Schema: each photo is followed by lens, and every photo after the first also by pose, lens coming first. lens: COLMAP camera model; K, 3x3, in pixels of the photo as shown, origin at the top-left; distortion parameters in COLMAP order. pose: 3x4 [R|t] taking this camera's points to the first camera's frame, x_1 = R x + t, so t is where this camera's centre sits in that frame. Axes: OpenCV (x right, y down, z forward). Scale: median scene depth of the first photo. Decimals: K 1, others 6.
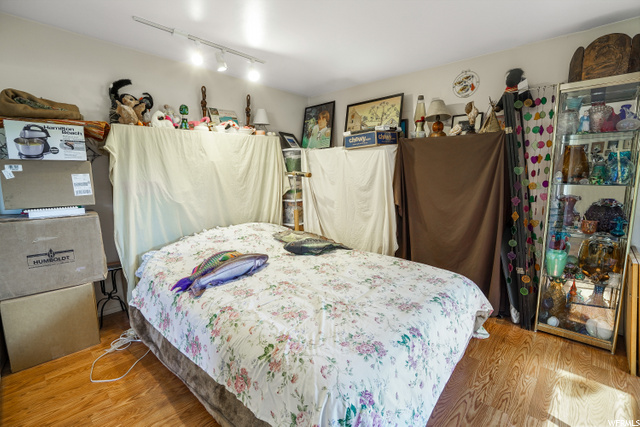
lens RADIAL K [[299.2, 0, 320.5], [0, 299.2, 203.6], [0, 0, 1]] dist [-0.002820, 0.000249]
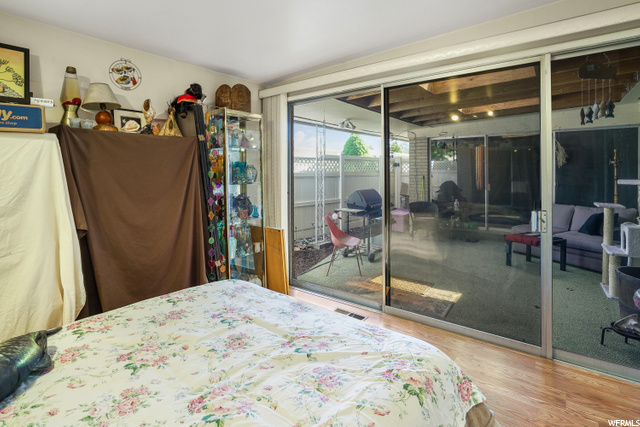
lens RADIAL K [[320.0, 0, 320.7], [0, 320.0, 161.4], [0, 0, 1]] dist [-0.023157, 0.013168]
pose [[-0.080454, 0.040096, 0.995952, -0.518645], [0.119553, 0.992365, -0.030294, -0.066578], [-0.989563, 0.116632, -0.084633, 0.622701]]
